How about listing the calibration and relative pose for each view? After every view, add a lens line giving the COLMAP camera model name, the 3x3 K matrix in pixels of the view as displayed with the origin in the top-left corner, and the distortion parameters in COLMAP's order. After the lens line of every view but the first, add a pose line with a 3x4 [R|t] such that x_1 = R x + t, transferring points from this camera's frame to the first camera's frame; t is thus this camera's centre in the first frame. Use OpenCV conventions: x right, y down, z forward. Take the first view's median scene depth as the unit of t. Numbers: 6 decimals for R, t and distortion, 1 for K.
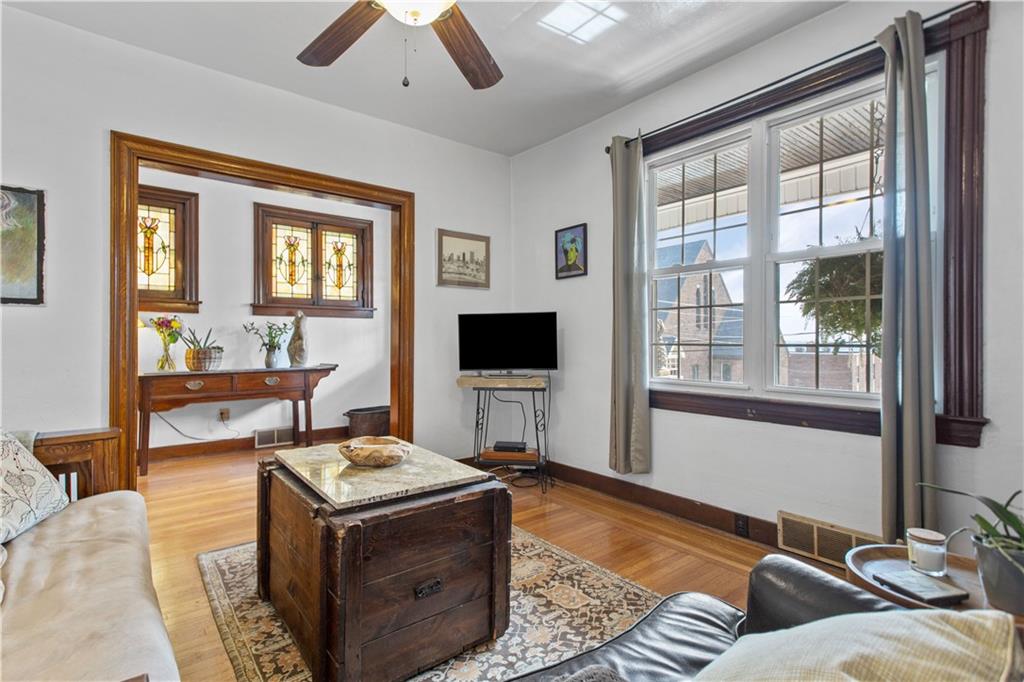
lens RADIAL K [[488.7, 0, 495.9], [0, 488.7, 344.2], [0, 0, 1]] dist [0.016310, 0.001641]
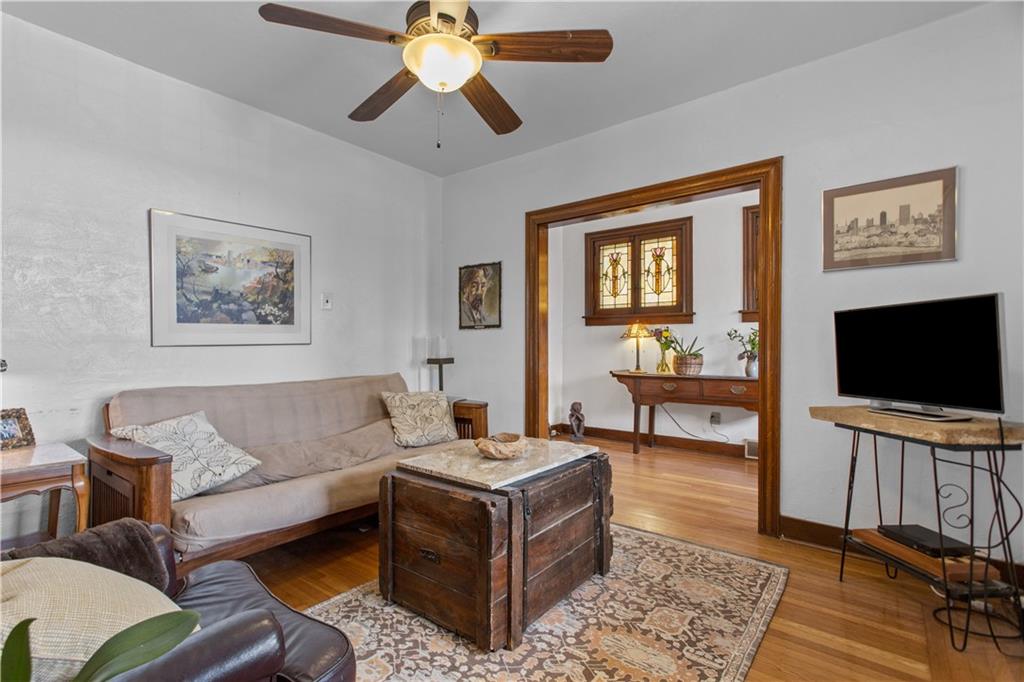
lens RADIAL K [[488.7, 0, 490.8], [0, 488.7, 342.6], [0, 0, 1]] dist [0.016310, 0.001641]
pose [[0.222569, -0.003002, -0.974912, 0.505216], [-0.015259, 0.999862, -0.006563, -0.005819], [0.974798, 0.016337, 0.222492, 0.409622]]
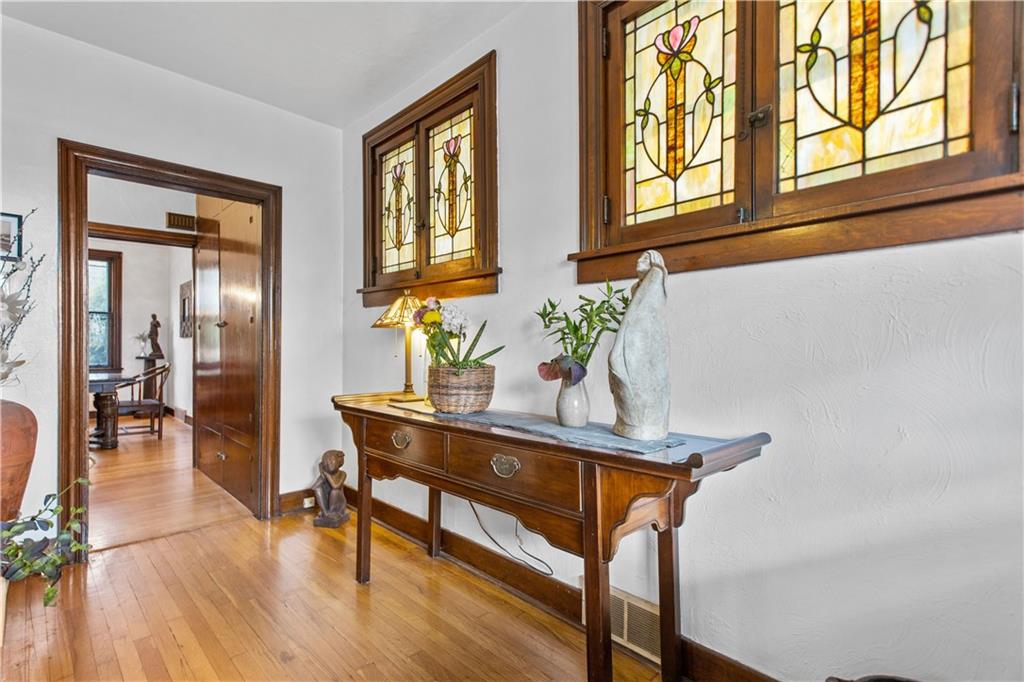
lens RADIAL K [[488.7, 0, 484.2], [0, 488.7, 341.3], [0, 0, 1]] dist [0.016310, 0.001641]
pose [[0.084117, -0.001351, -0.996455, 0.136770], [-0.009248, 0.999955, -0.002136, -0.011478], [0.996413, 0.009395, 0.084101, 0.890718]]
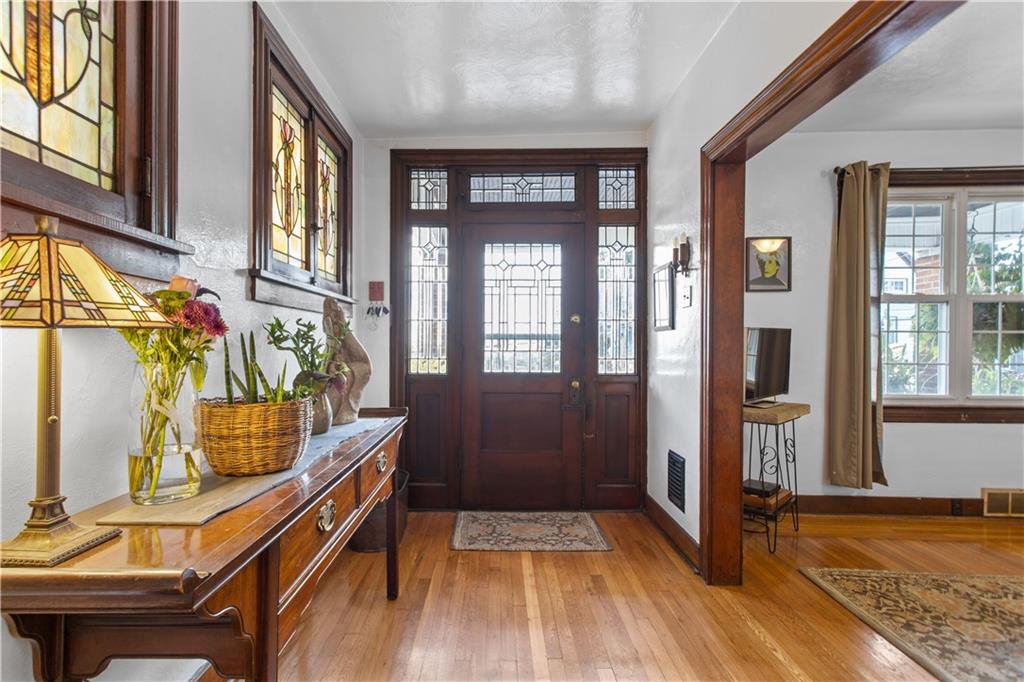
lens RADIAL K [[488.7, 0, 500.5], [0, 488.7, 343.5], [0, 0, 1]] dist [0.016310, 0.001641]
pose [[0.622918, 0.005878, 0.782265, -0.958654], [-0.001629, 0.999979, -0.006216, -0.032797], [-0.782286, 0.002598, 0.622914, 0.871187]]
